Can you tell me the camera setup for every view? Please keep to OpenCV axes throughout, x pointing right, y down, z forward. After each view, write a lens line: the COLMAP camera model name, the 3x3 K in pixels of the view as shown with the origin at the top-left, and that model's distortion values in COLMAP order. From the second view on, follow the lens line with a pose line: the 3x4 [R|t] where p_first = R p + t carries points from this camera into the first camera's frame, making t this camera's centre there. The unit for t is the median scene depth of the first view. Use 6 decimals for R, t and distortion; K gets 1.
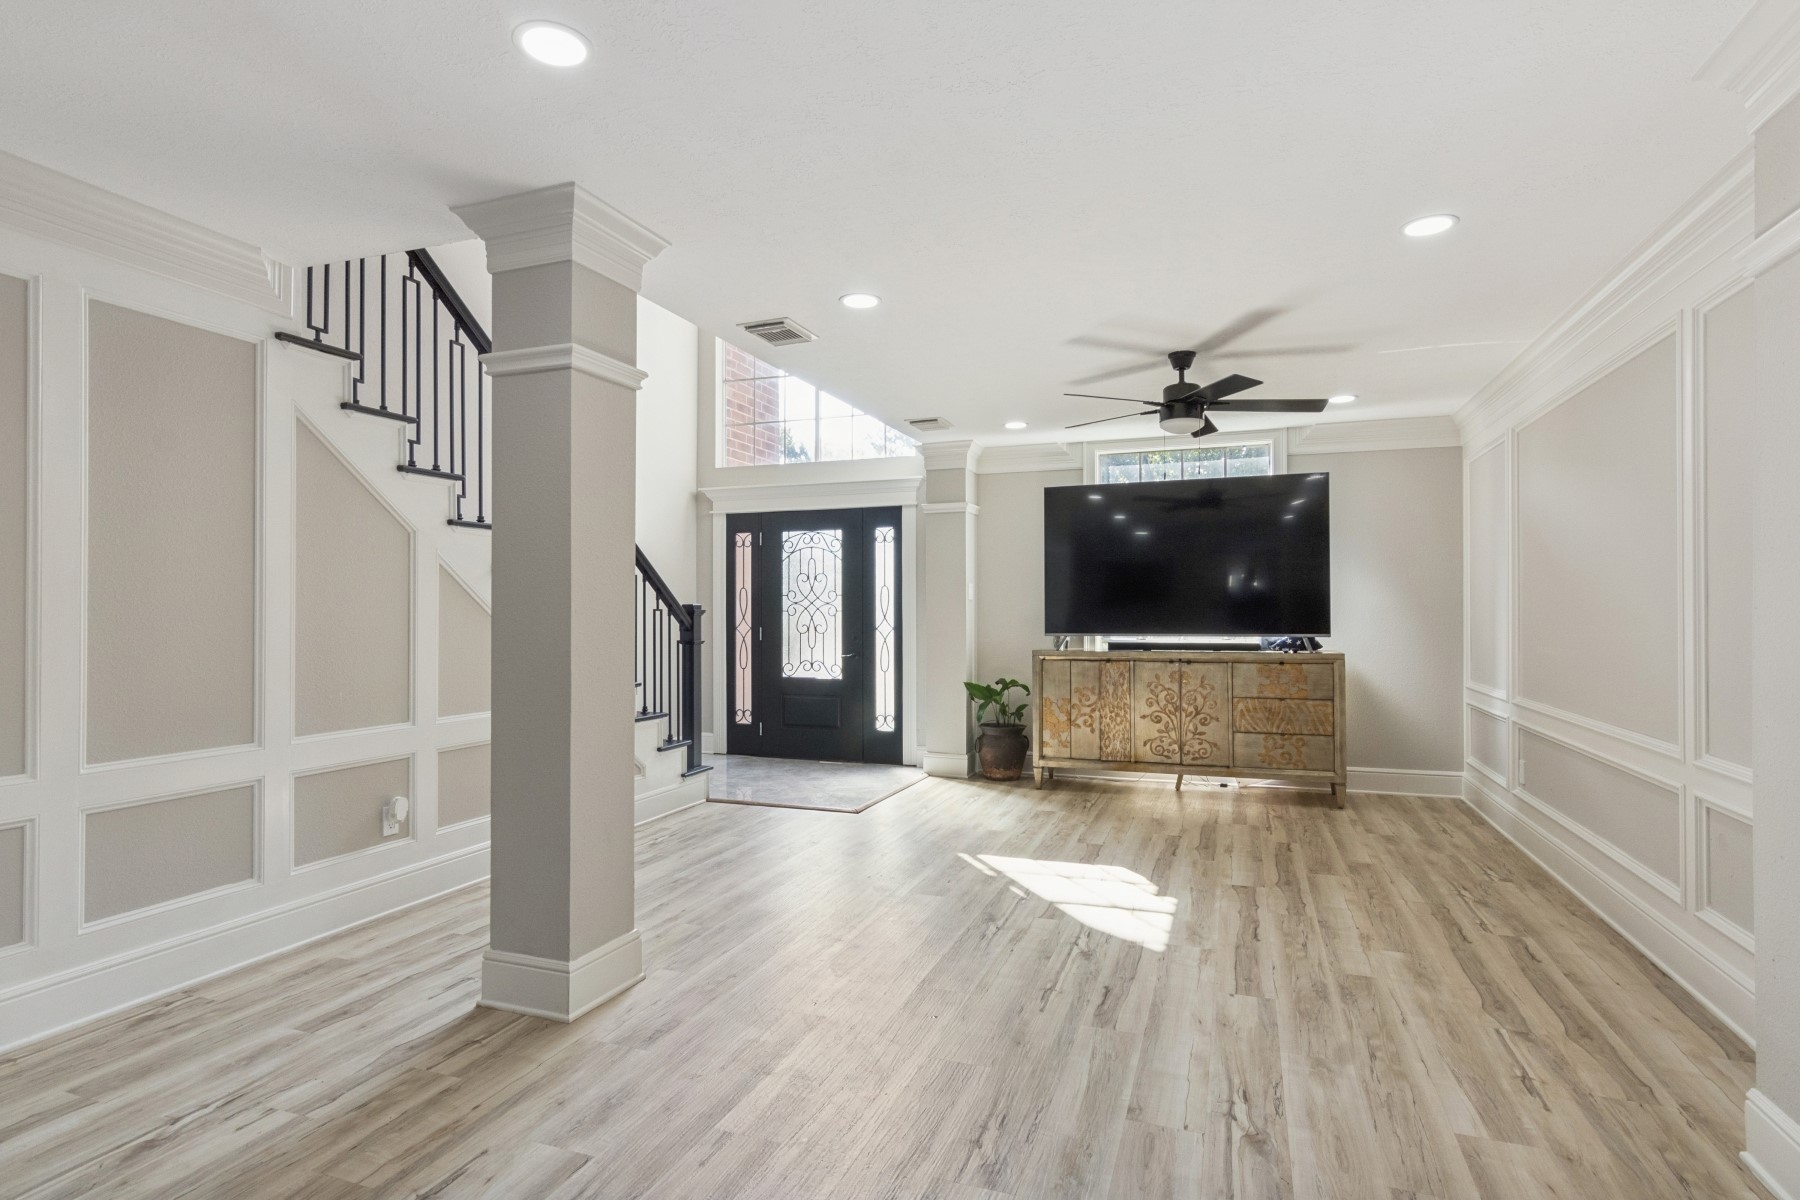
lens RADIAL K [[920.5, 0, 900.6], [0, 920.5, 613.8], [0, 0, 1]] dist [-0.004014, 0.000964]
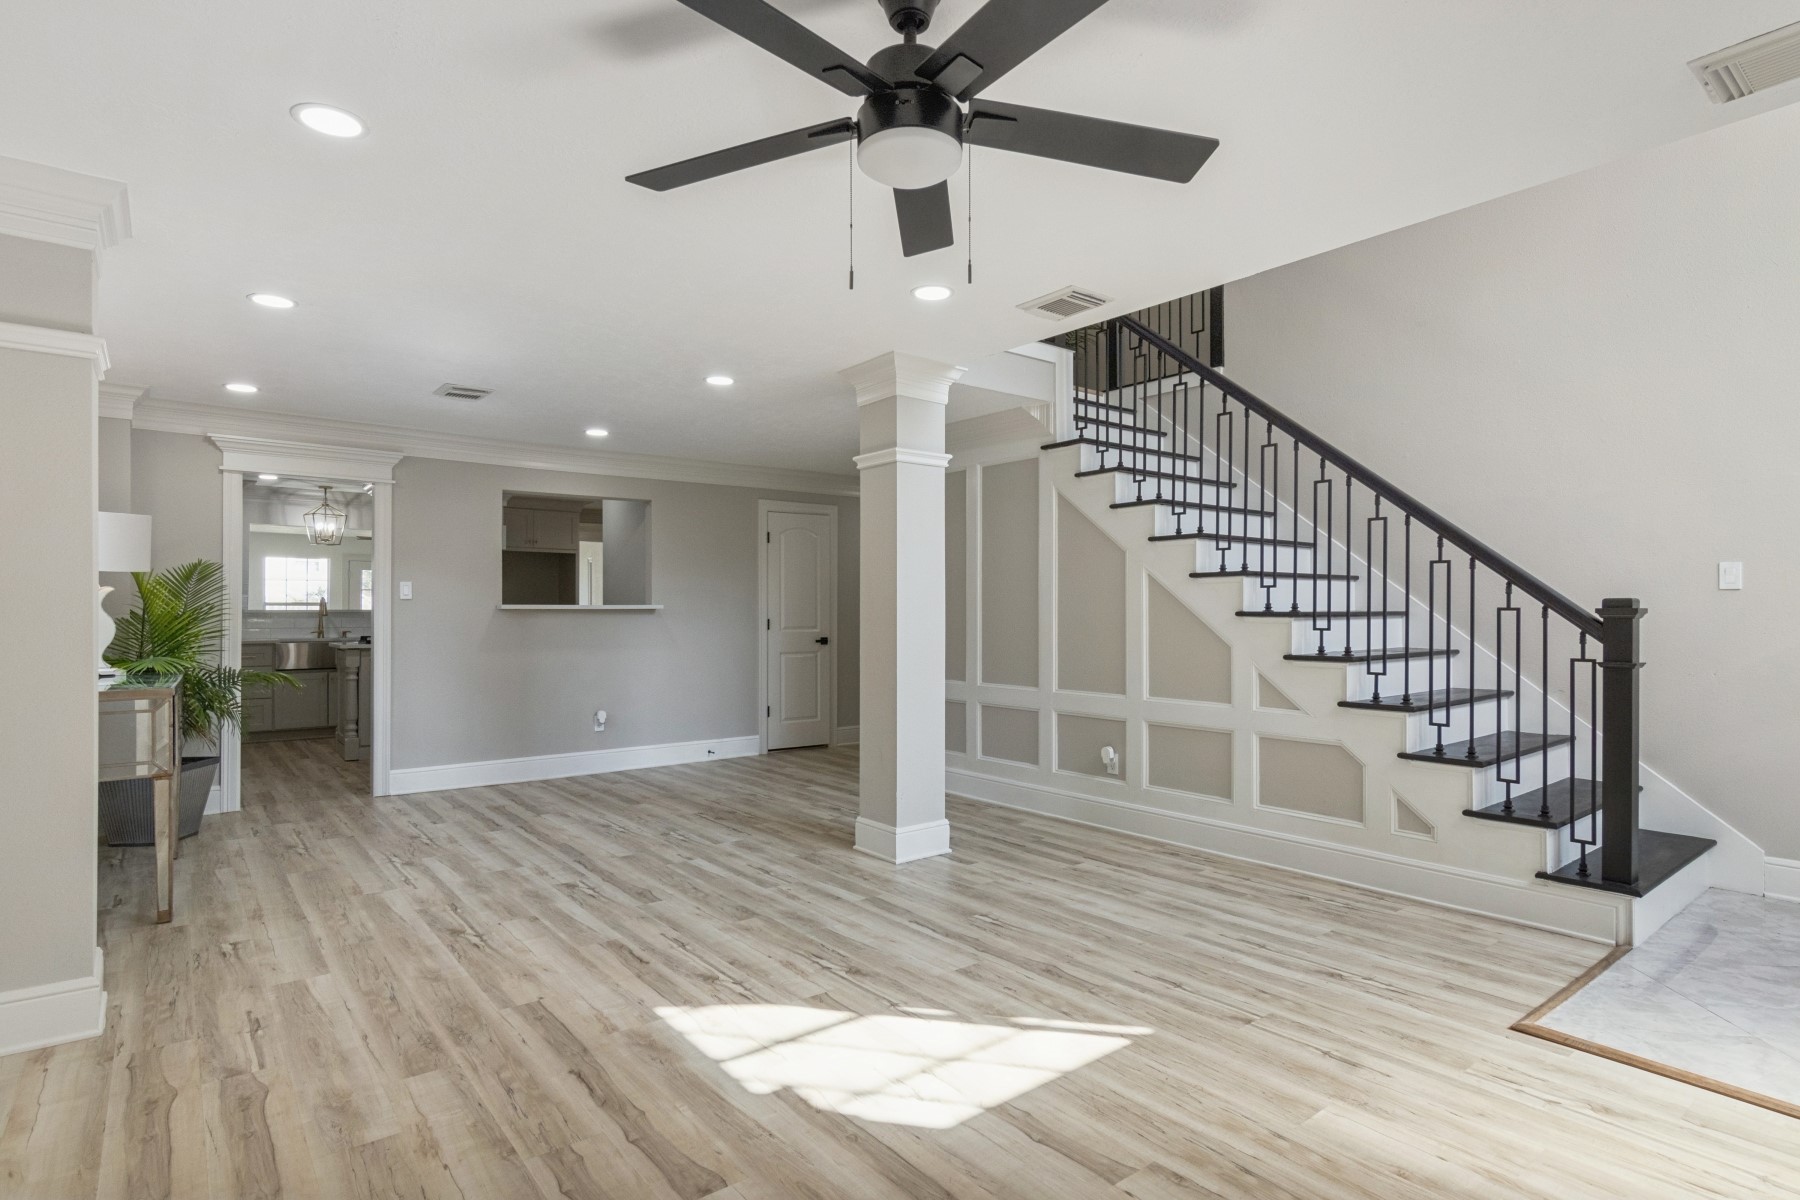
lens RADIAL K [[920.5, 0, 900.6], [0, 920.5, 613.8], [0, 0, 1]] dist [-0.004014, 0.000964]
pose [[-0.519738, 0.001784, -0.854324, 0.923268], [-0.000350, 0.999997, 0.002301, -0.003026], [0.854326, 0.001495, -0.519736, 1.694867]]
